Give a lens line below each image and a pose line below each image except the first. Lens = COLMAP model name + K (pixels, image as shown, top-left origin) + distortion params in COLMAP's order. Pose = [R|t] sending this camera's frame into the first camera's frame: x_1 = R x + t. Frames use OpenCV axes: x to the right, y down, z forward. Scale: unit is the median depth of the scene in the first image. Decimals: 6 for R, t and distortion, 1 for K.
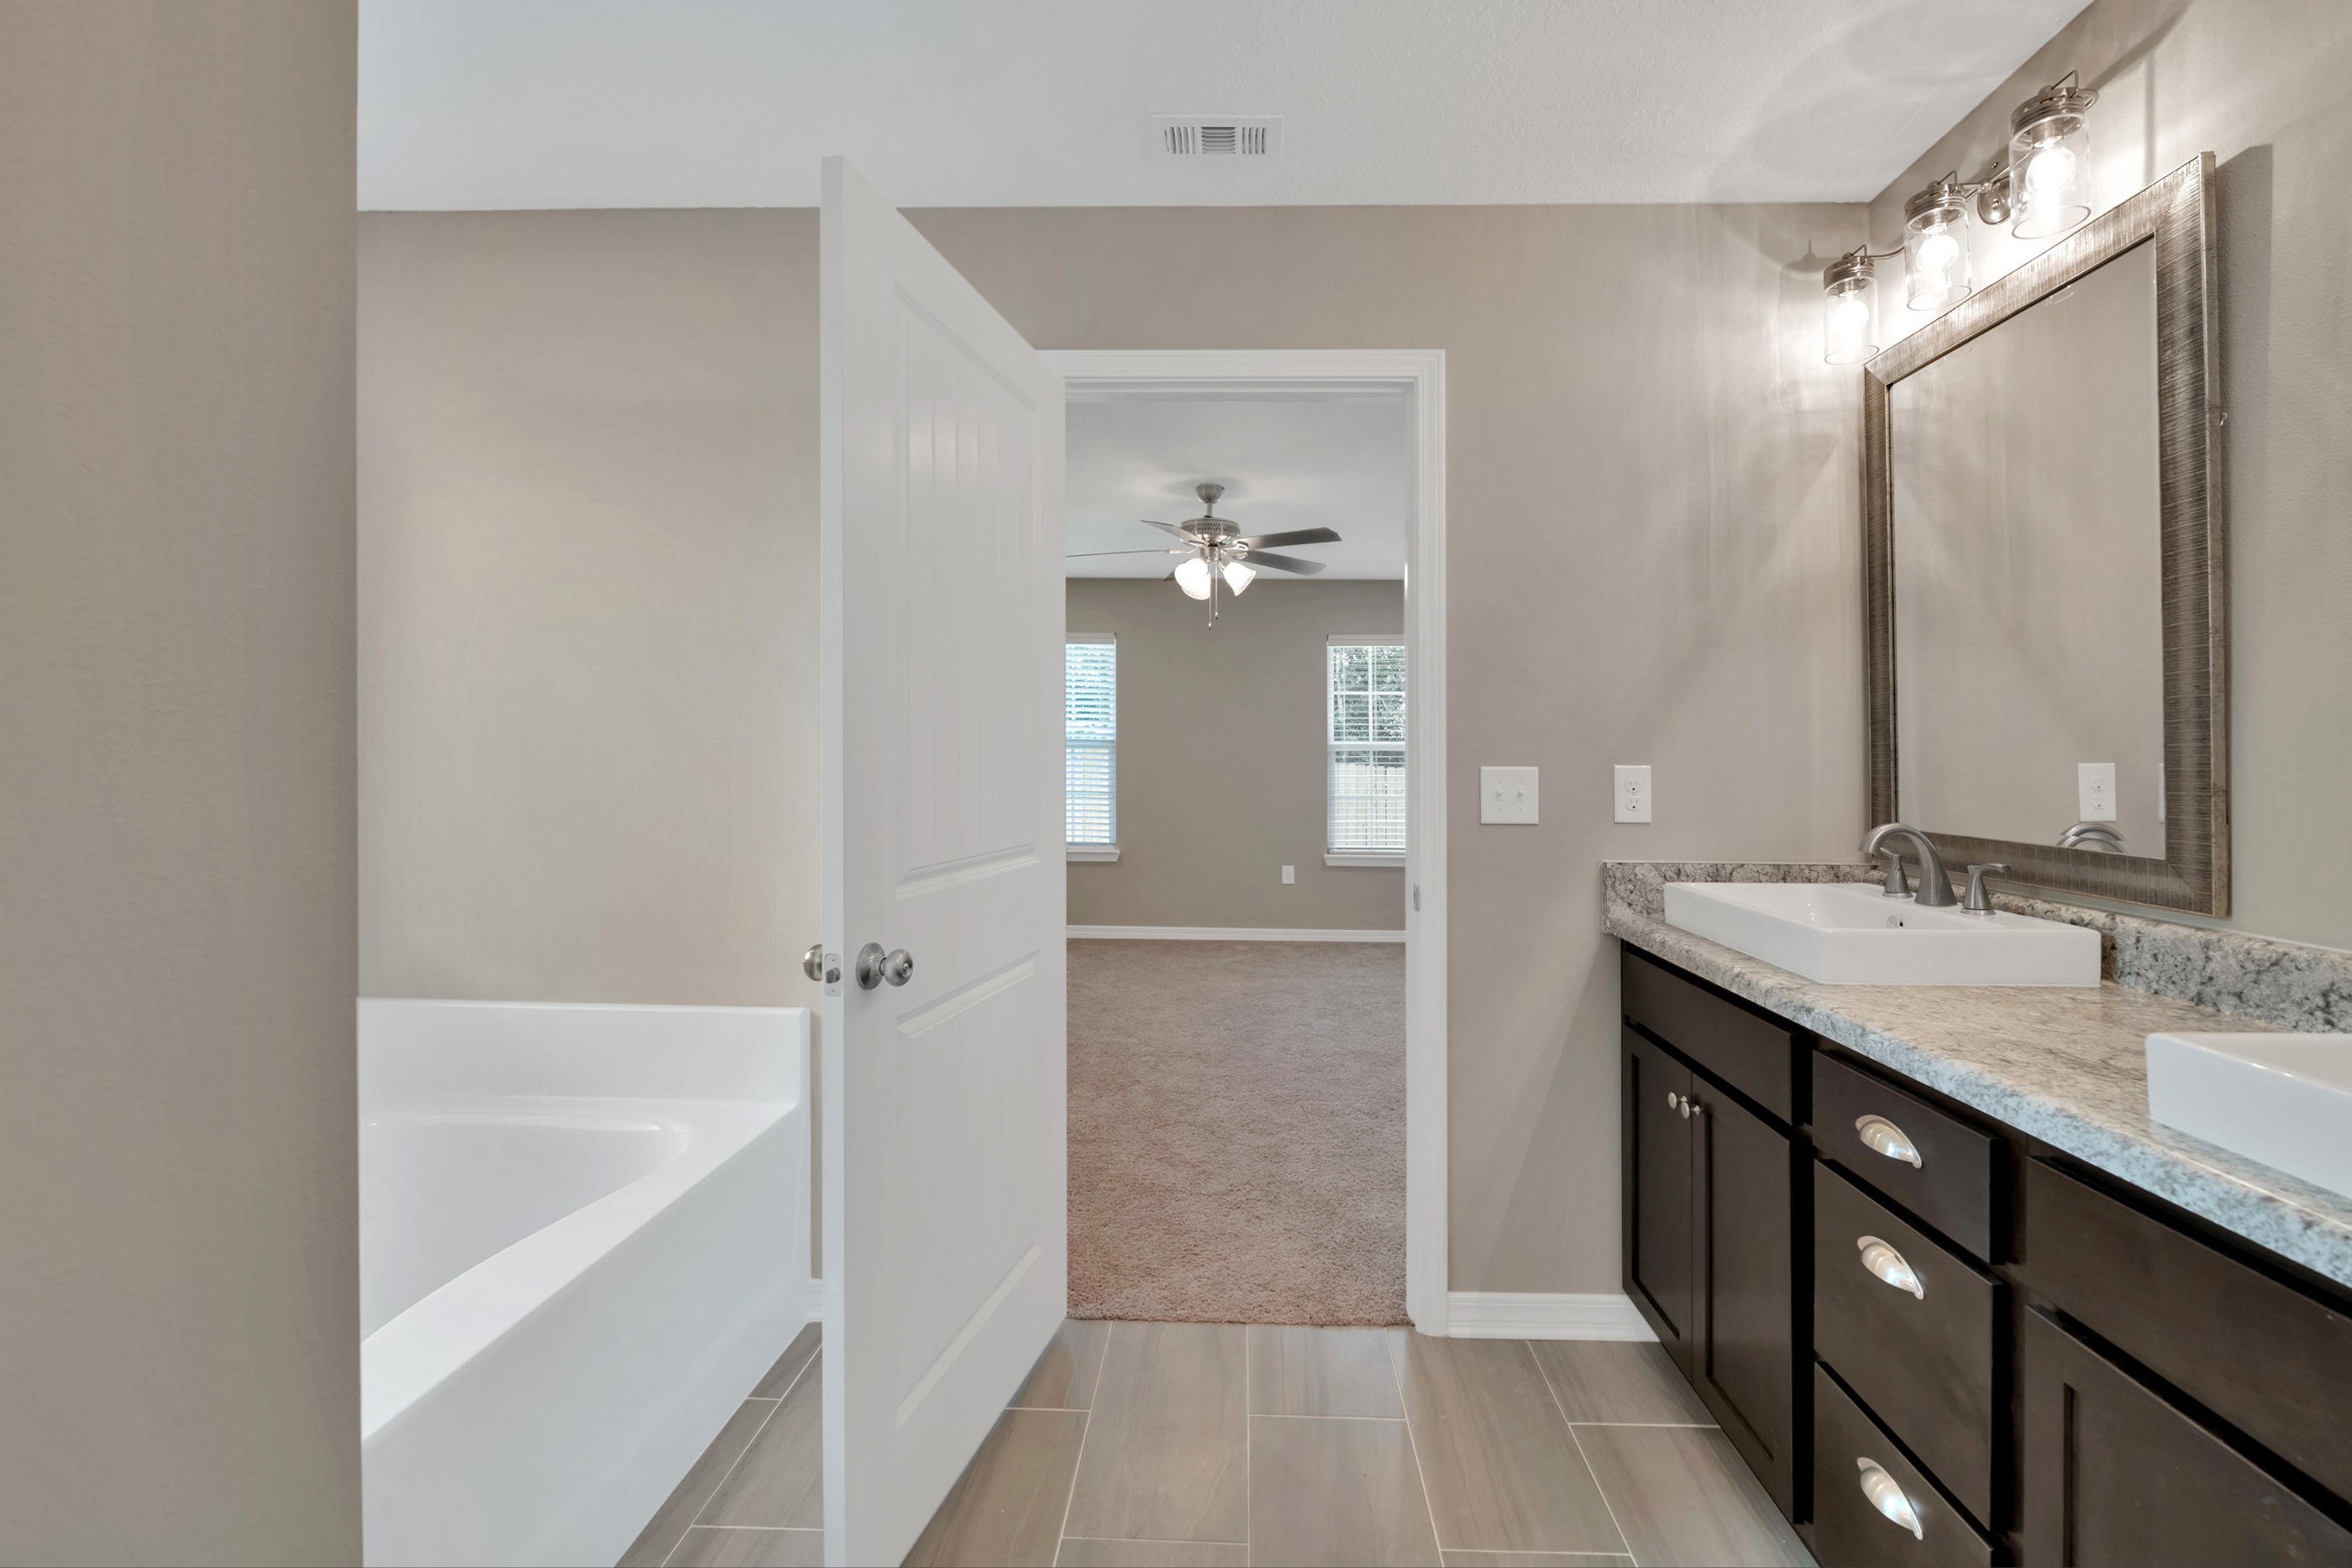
lens RADIAL K [[976.7, 0, 1189.5], [0, 976.7, 781.3], [0, 0, 1]] dist [-0.000324, -0.000017]
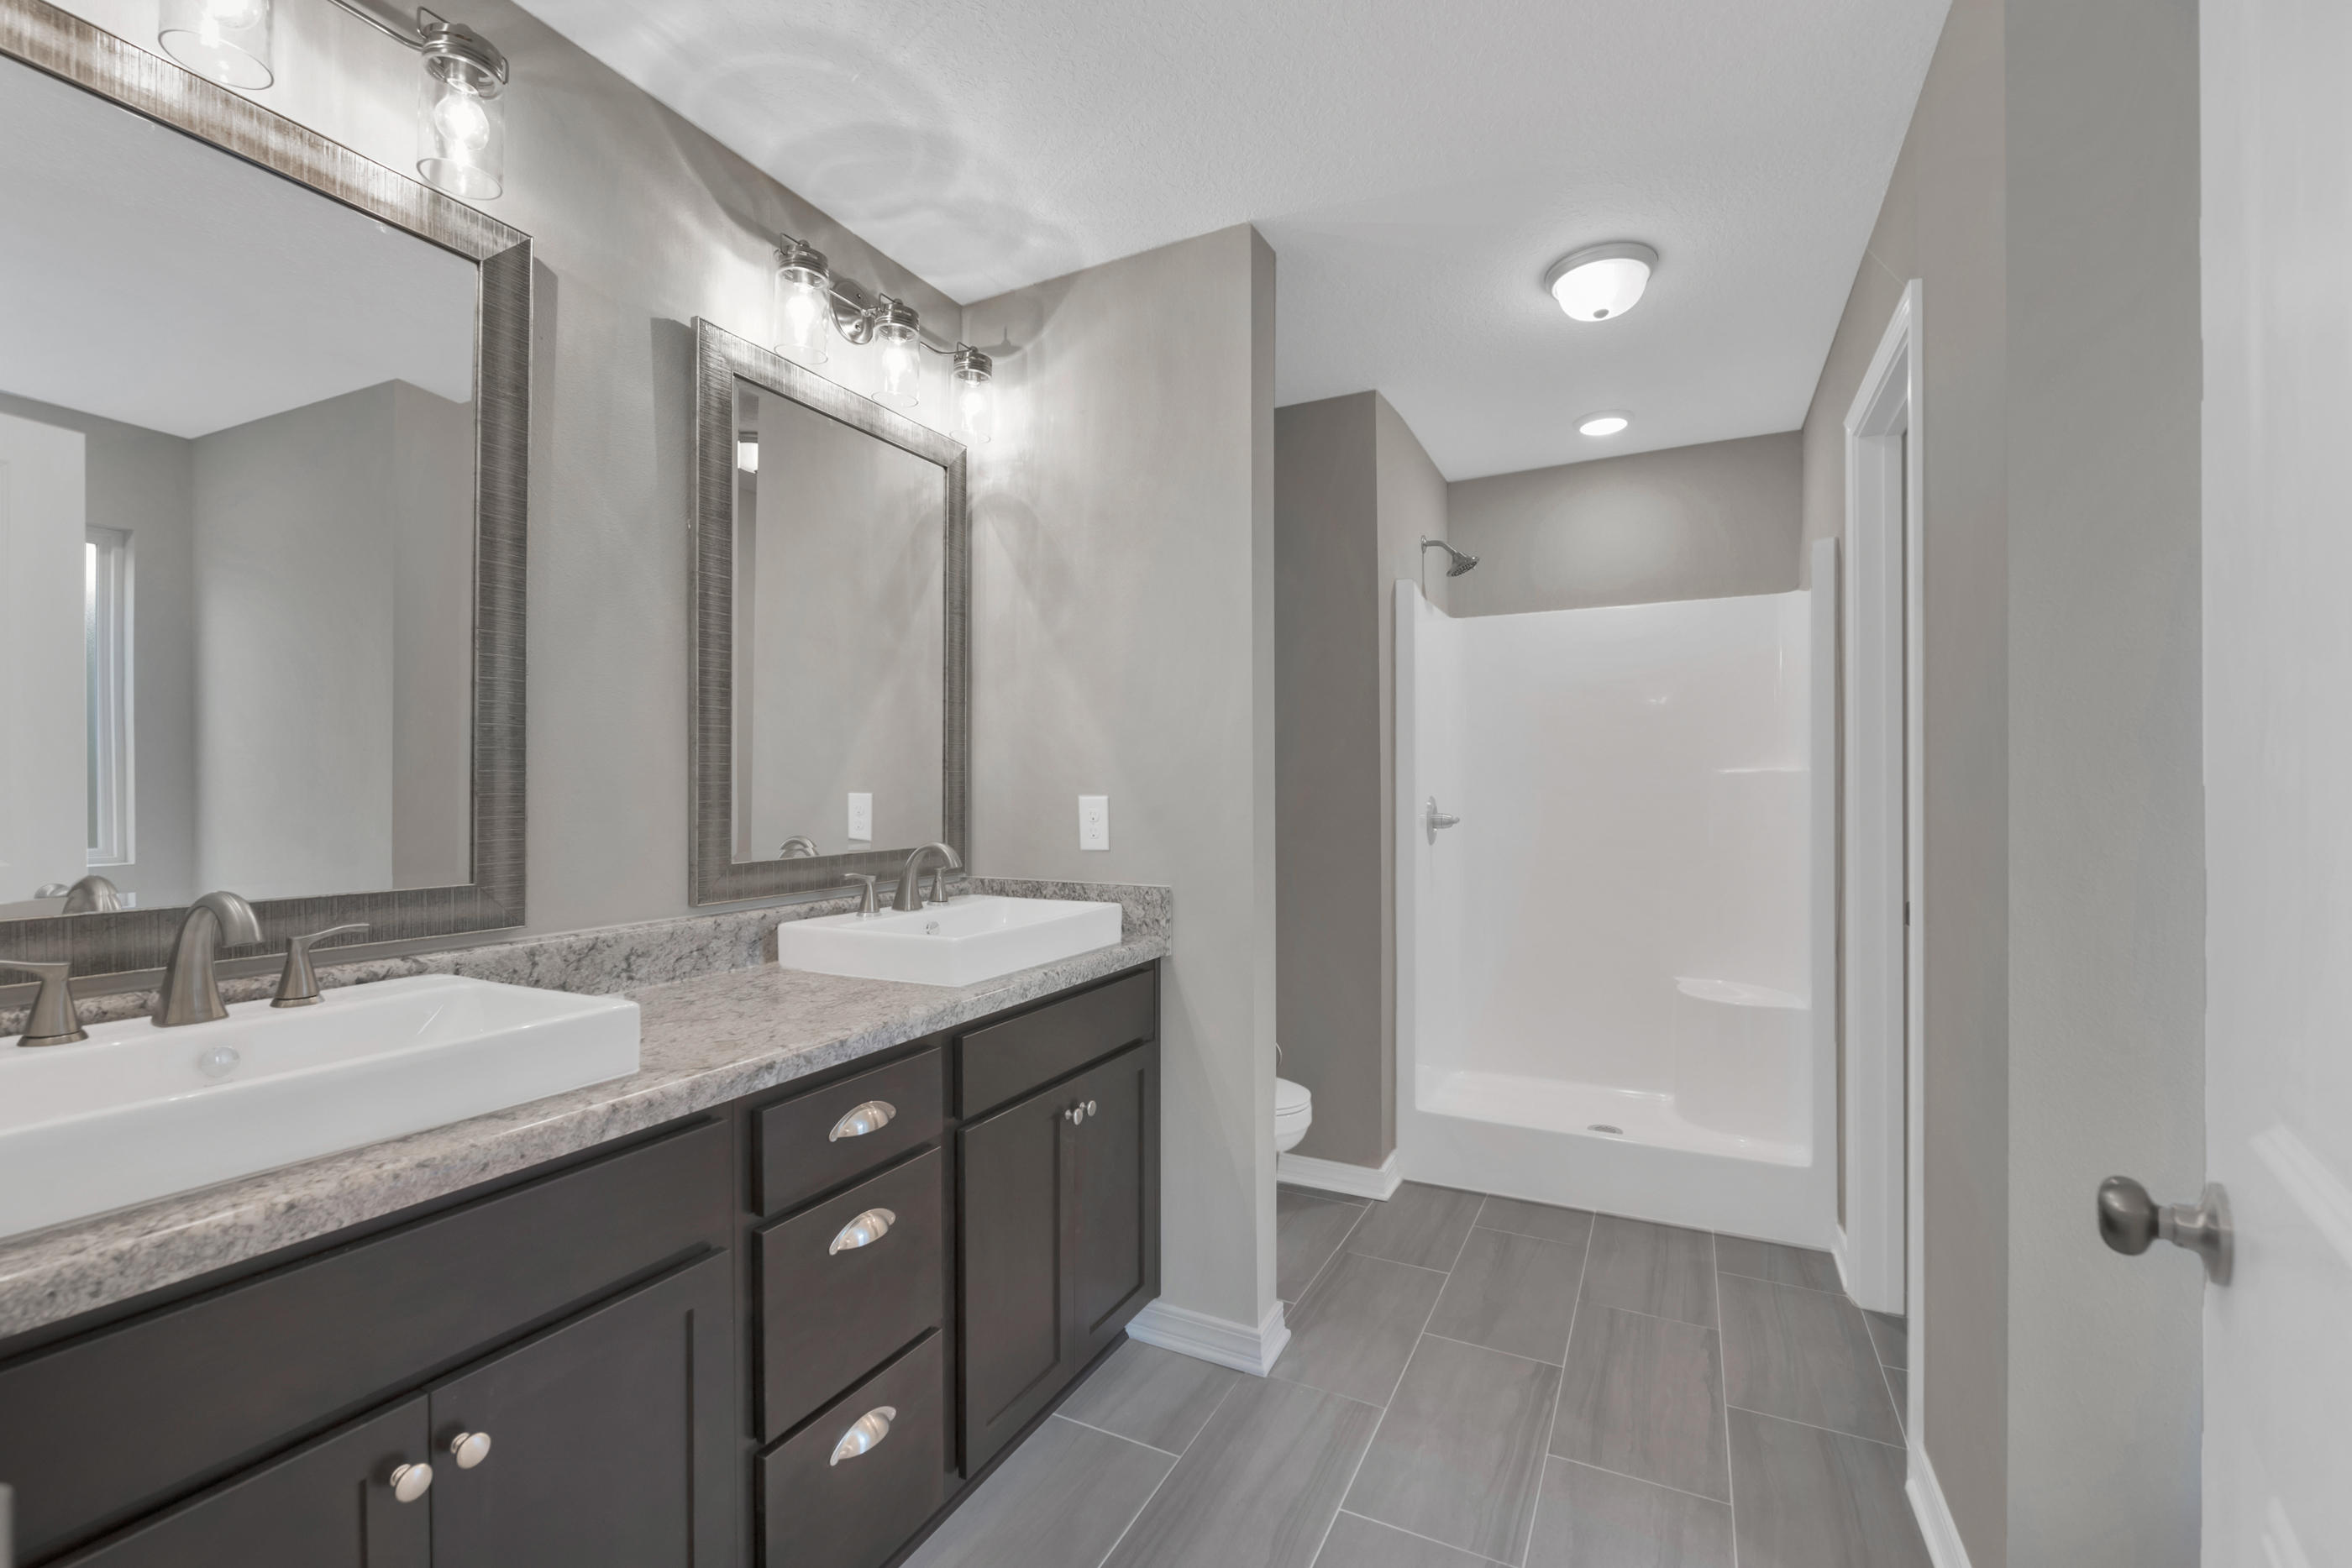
lens RADIAL K [[976.7, 0, 1189.5], [0, 976.7, 781.3], [0, 0, 1]] dist [-0.000324, -0.000017]
pose [[-0.913659, -0.007639, 0.406410, -0.089764], [0.001576, 0.999749, 0.022334, -0.050856], [-0.406478, 0.021046, -0.913418, 1.712512]]
